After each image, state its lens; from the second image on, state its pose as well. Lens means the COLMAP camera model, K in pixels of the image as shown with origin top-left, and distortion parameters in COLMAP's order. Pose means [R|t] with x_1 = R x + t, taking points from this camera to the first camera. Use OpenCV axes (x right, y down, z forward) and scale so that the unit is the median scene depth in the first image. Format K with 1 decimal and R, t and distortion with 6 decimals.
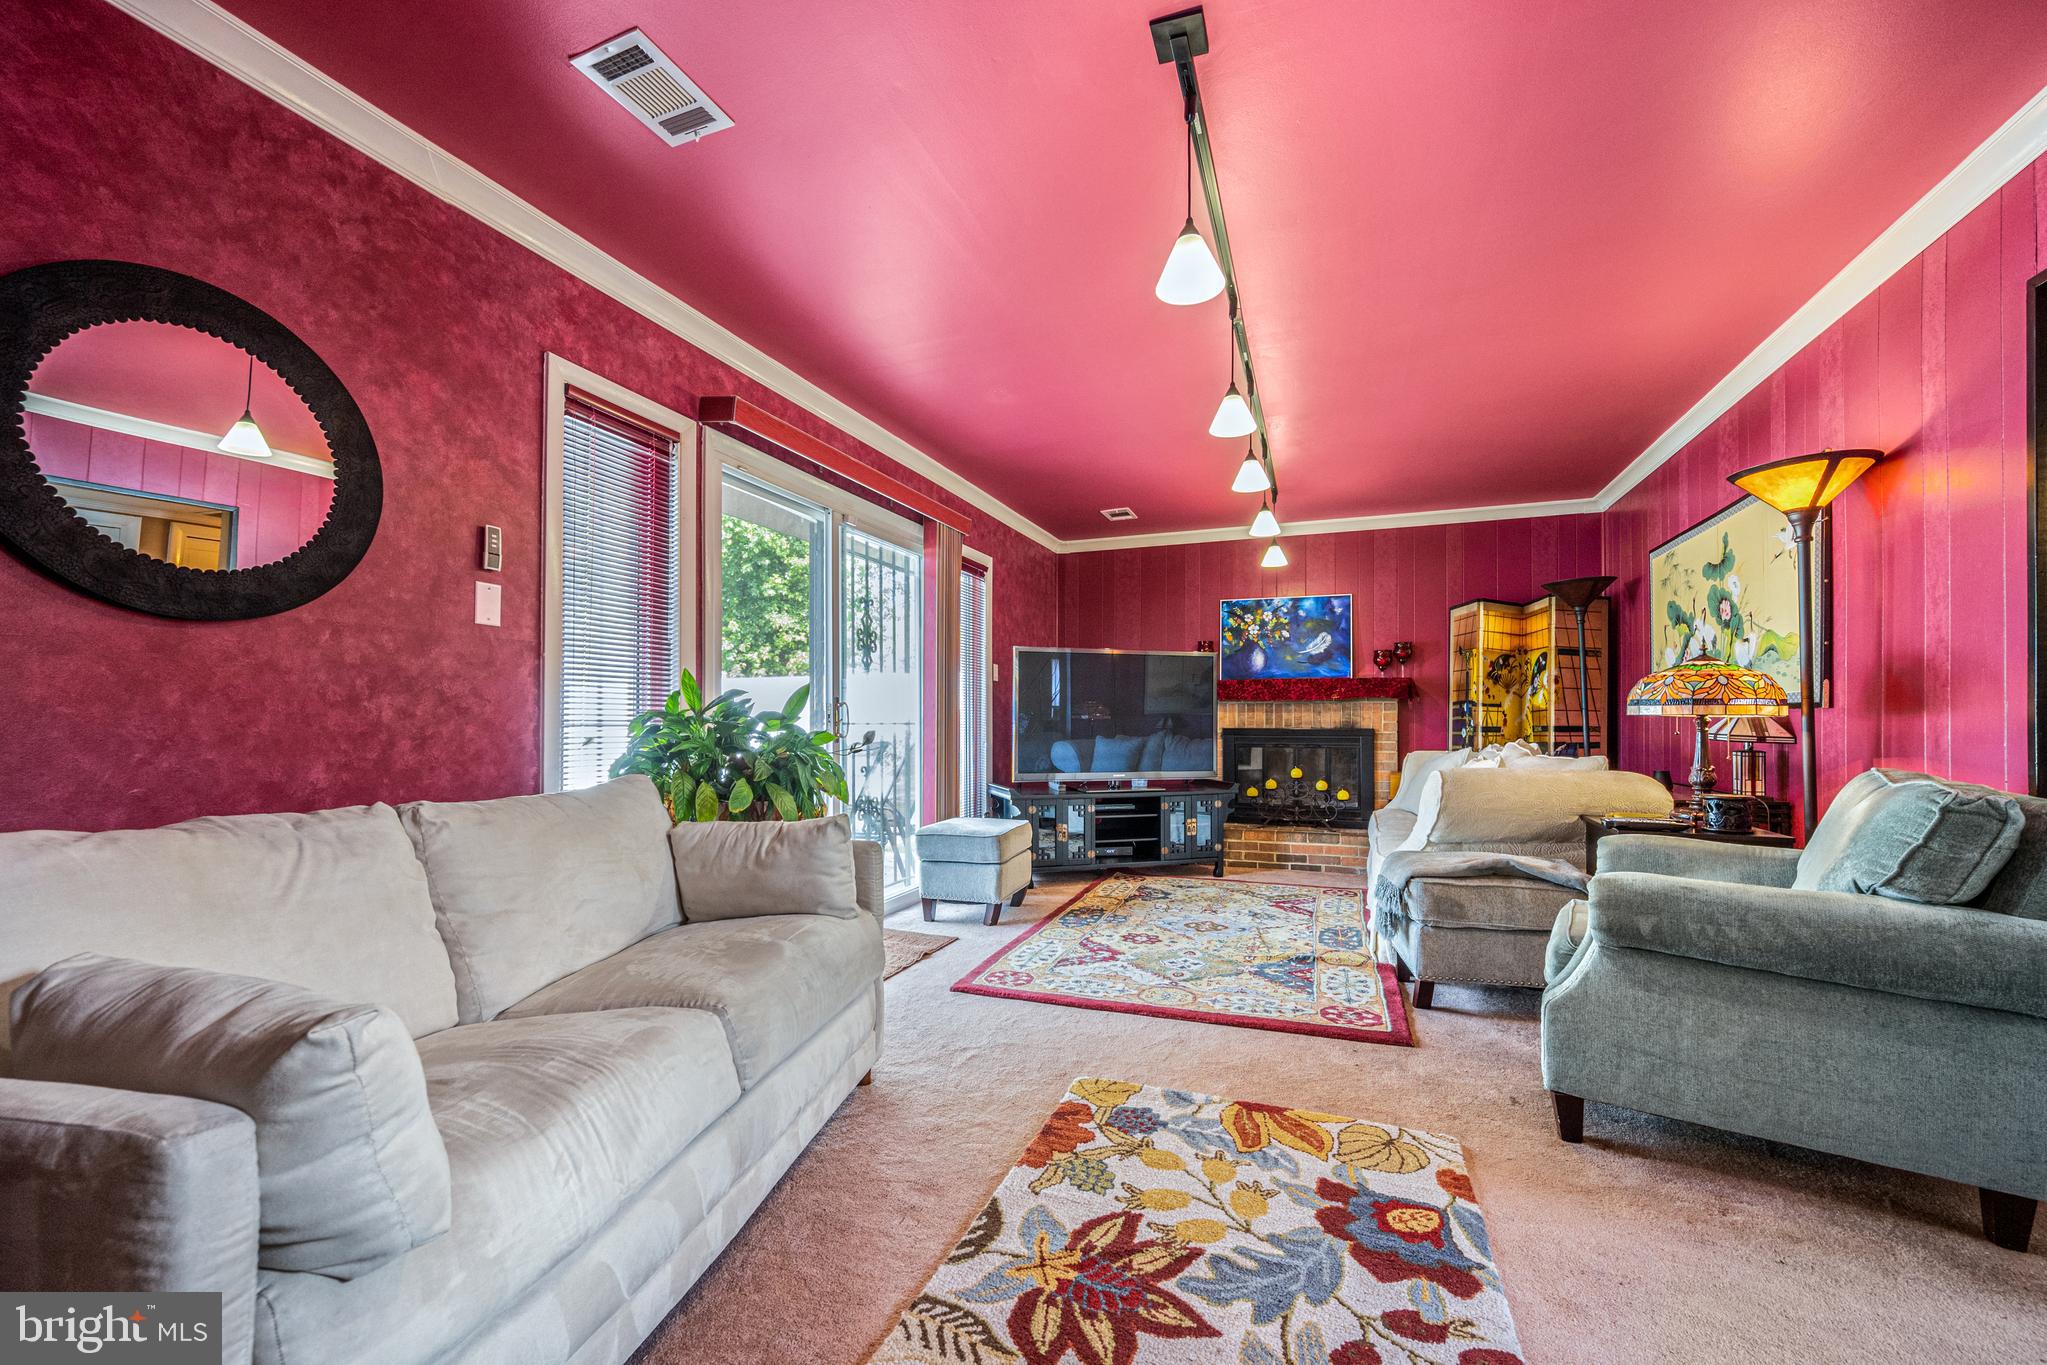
lens RADIAL K [[818.0, 0, 1028.6], [0, 818.0, 713.8], [0, 0, 1]] dist [-0.000876, -0.000043]
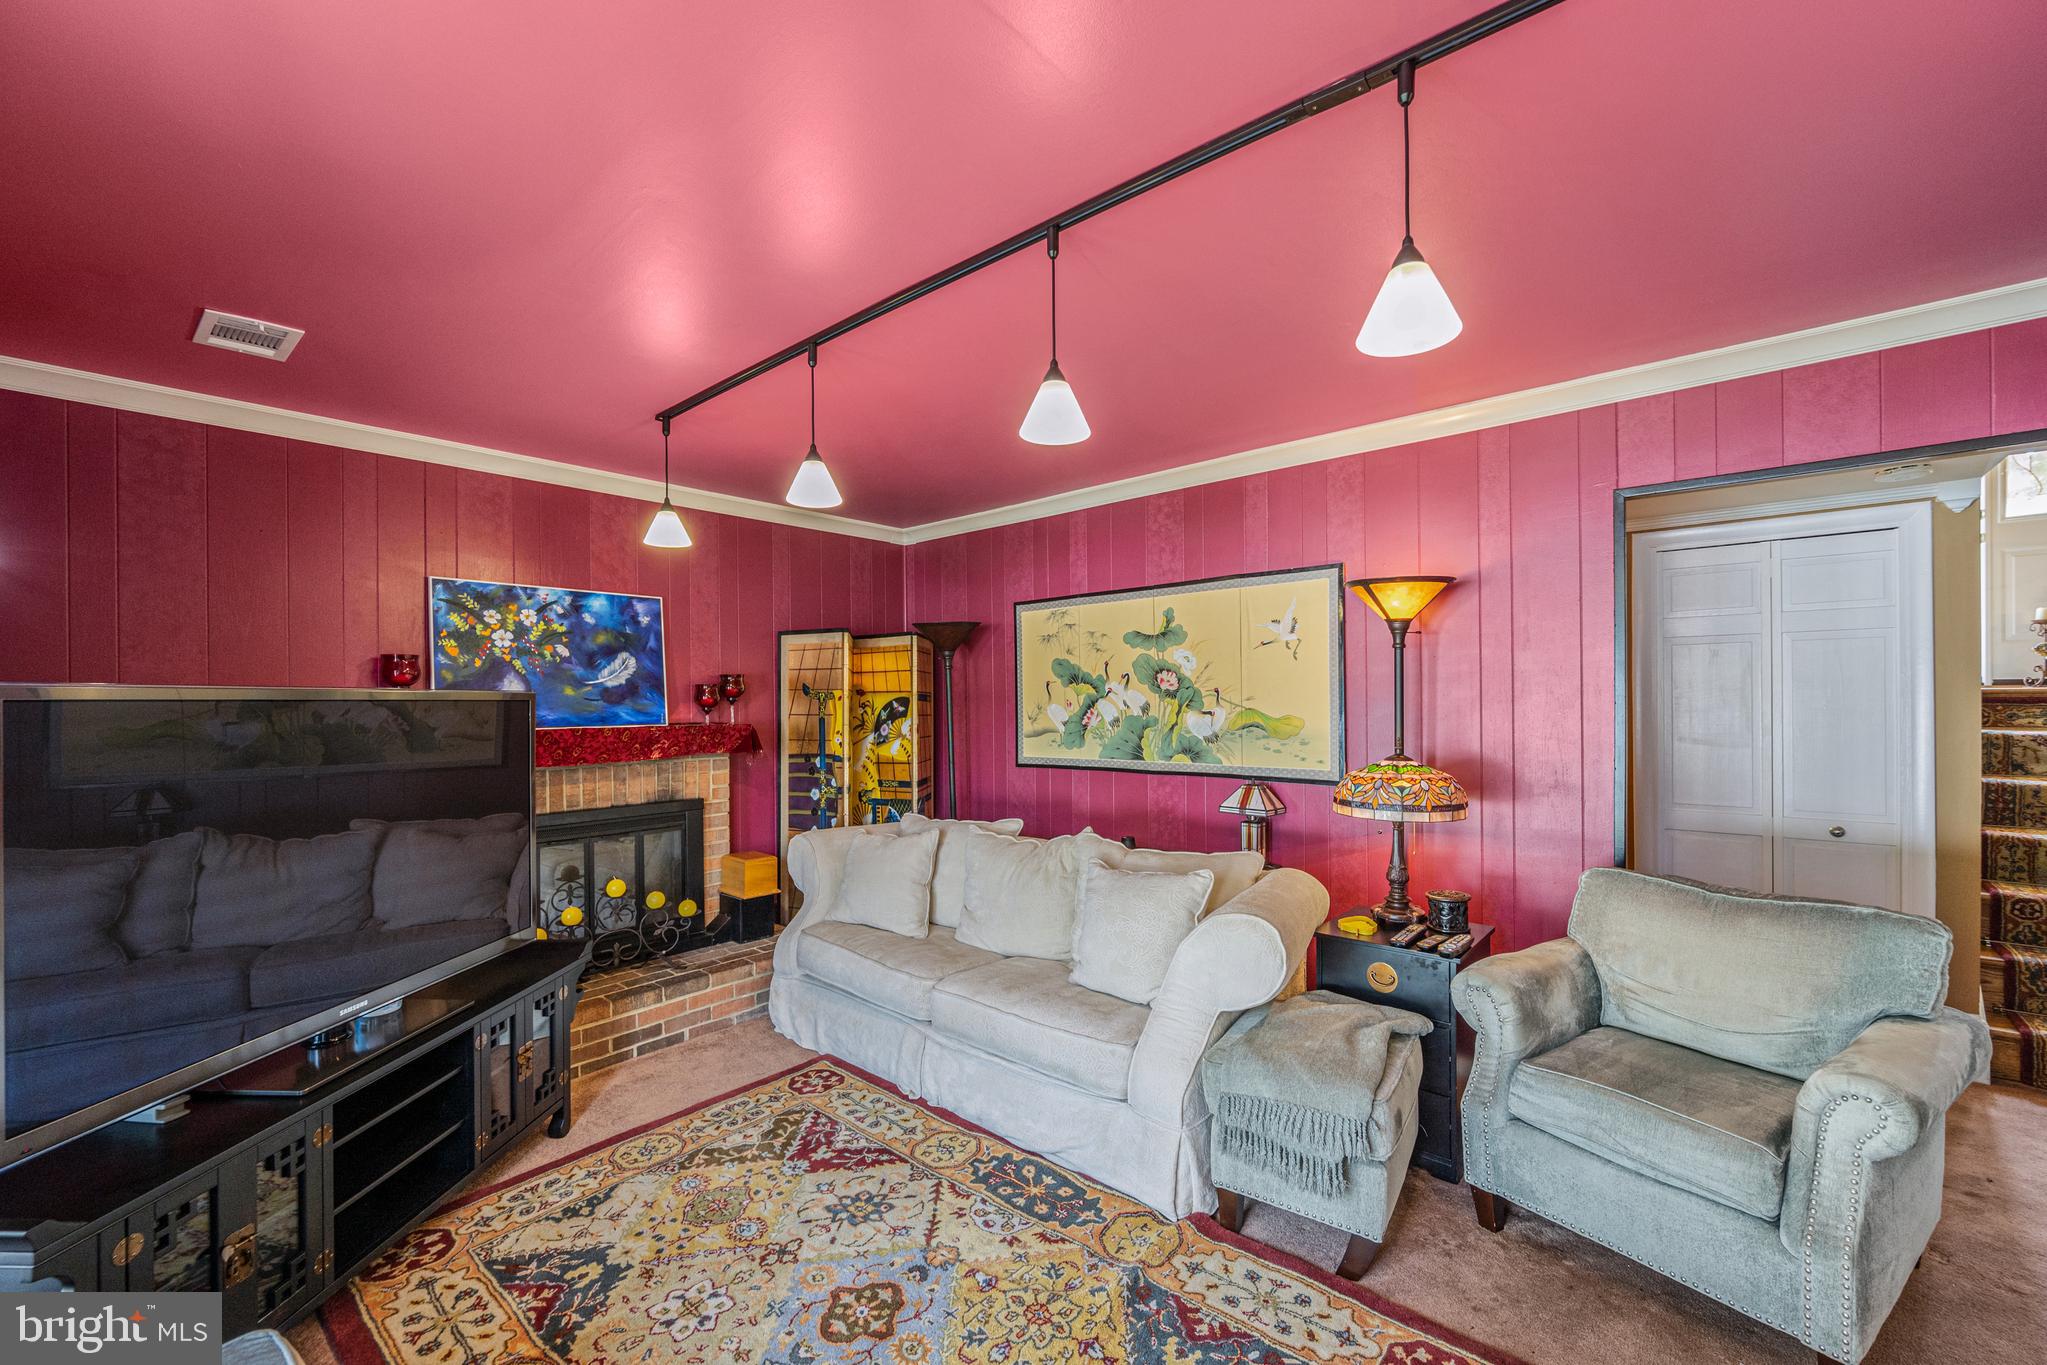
lens RADIAL K [[822.4, 0, 1024.7], [0, 822.4, 699.9], [0, 0, 1]] dist [-0.001212, -0.000047]
pose [[0.345888, -0.005639, 0.938259, -0.231102], [0.002439, 0.999984, 0.005111, -0.115492], [-0.938273, 0.000521, 0.345896, 0.863588]]
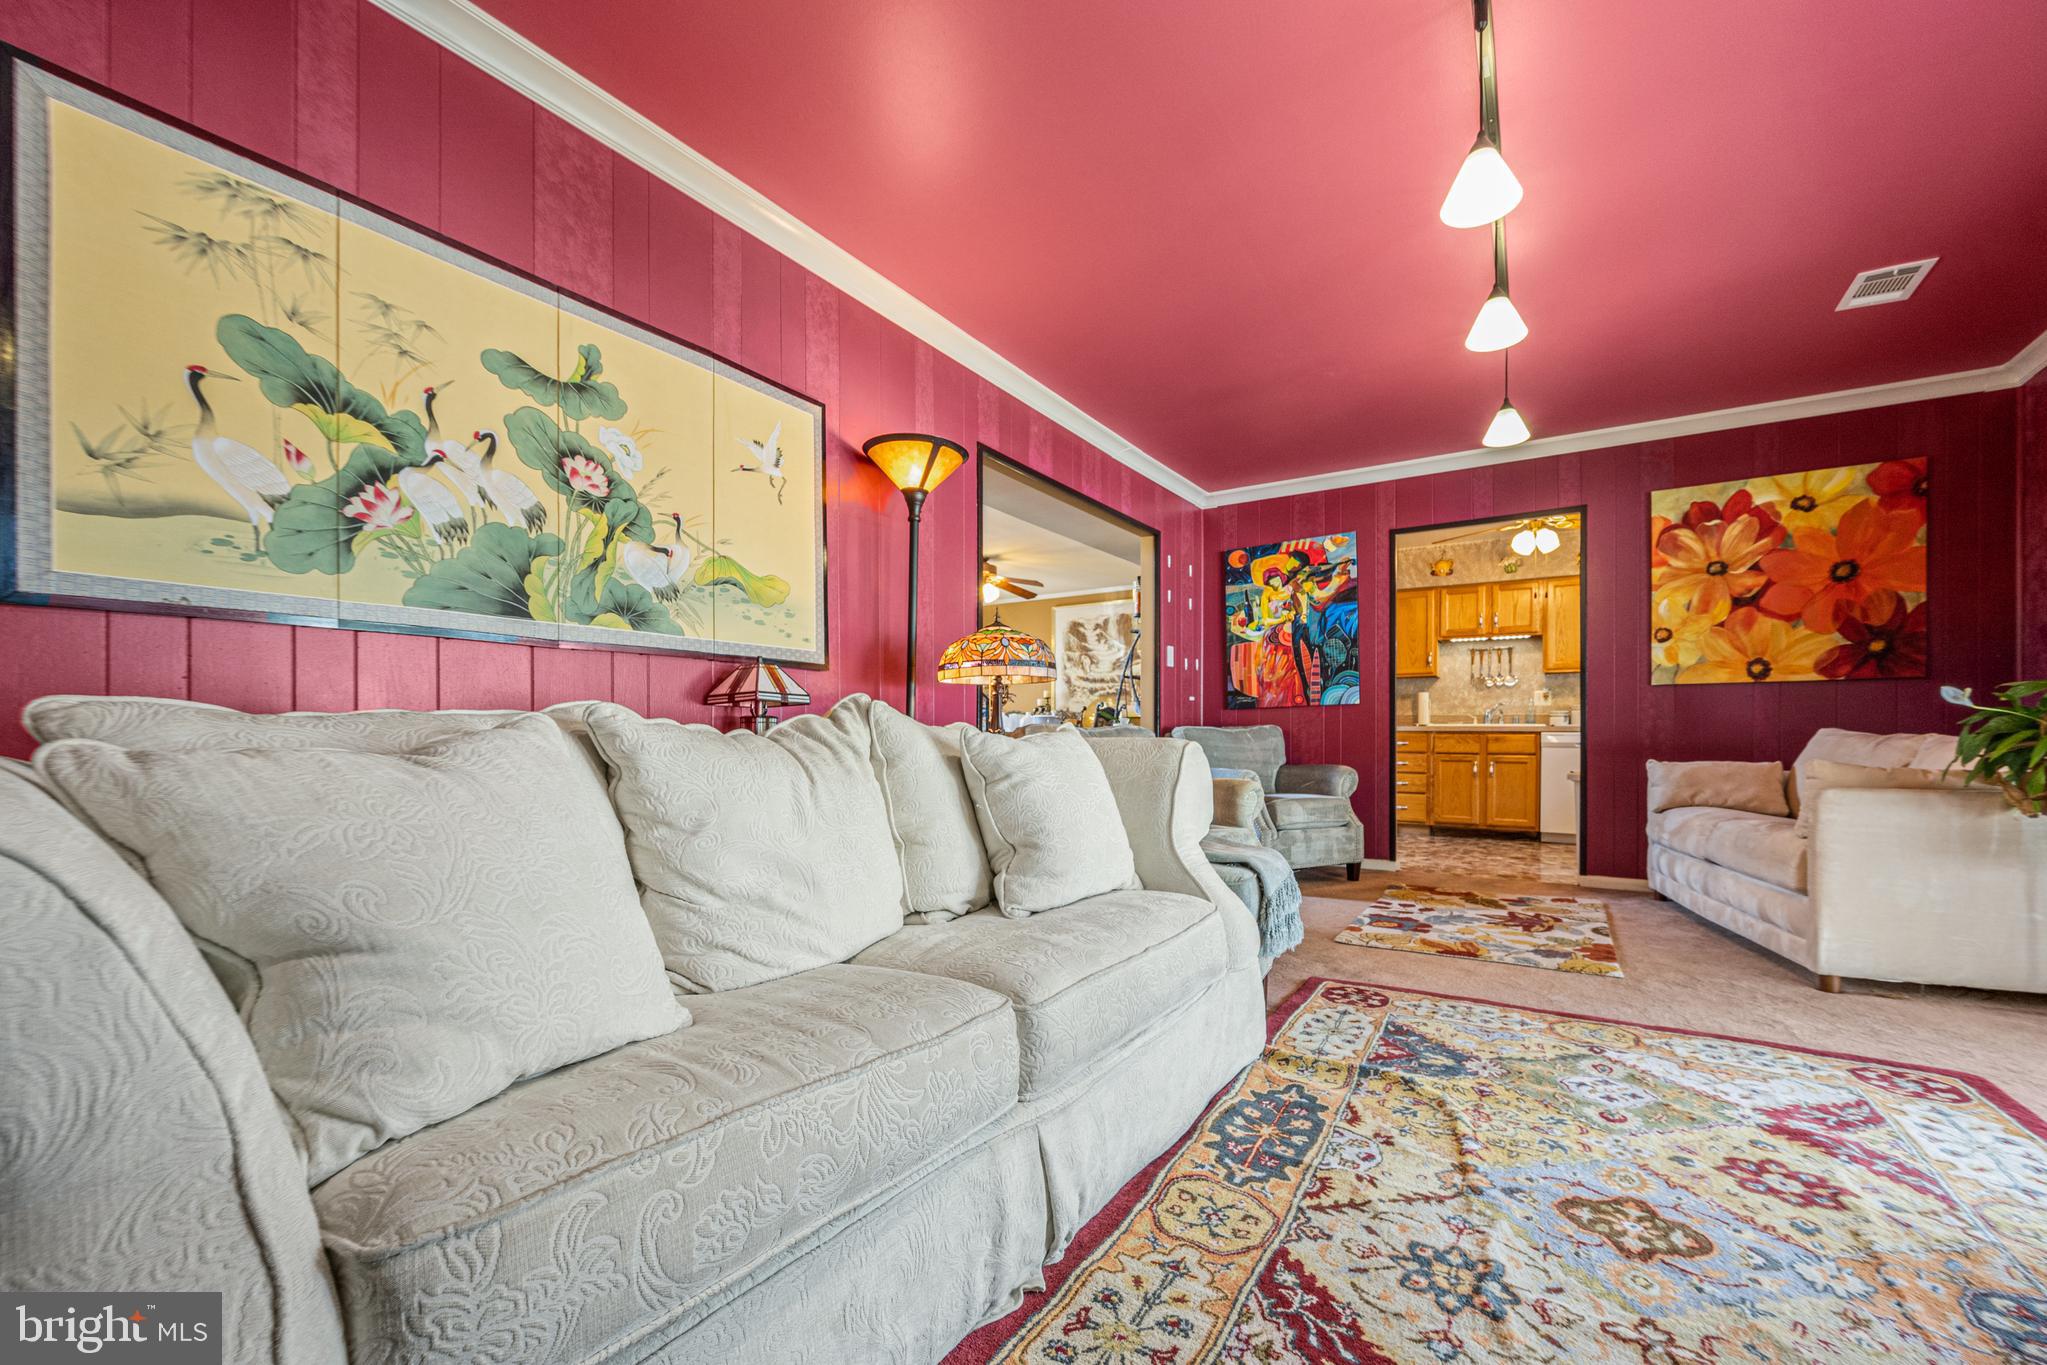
lens RADIAL K [[840.7, 0, 1015.3], [0, 840.7, 737.8], [0, 0, 1]] dist [0.000600, -0.000279]
pose [[-0.977617, -0.002351, 0.210378, 0.460765], [-0.003888, 0.999969, -0.006891, 0.065997], [-0.210355, -0.007555, -0.977596, 1.628715]]
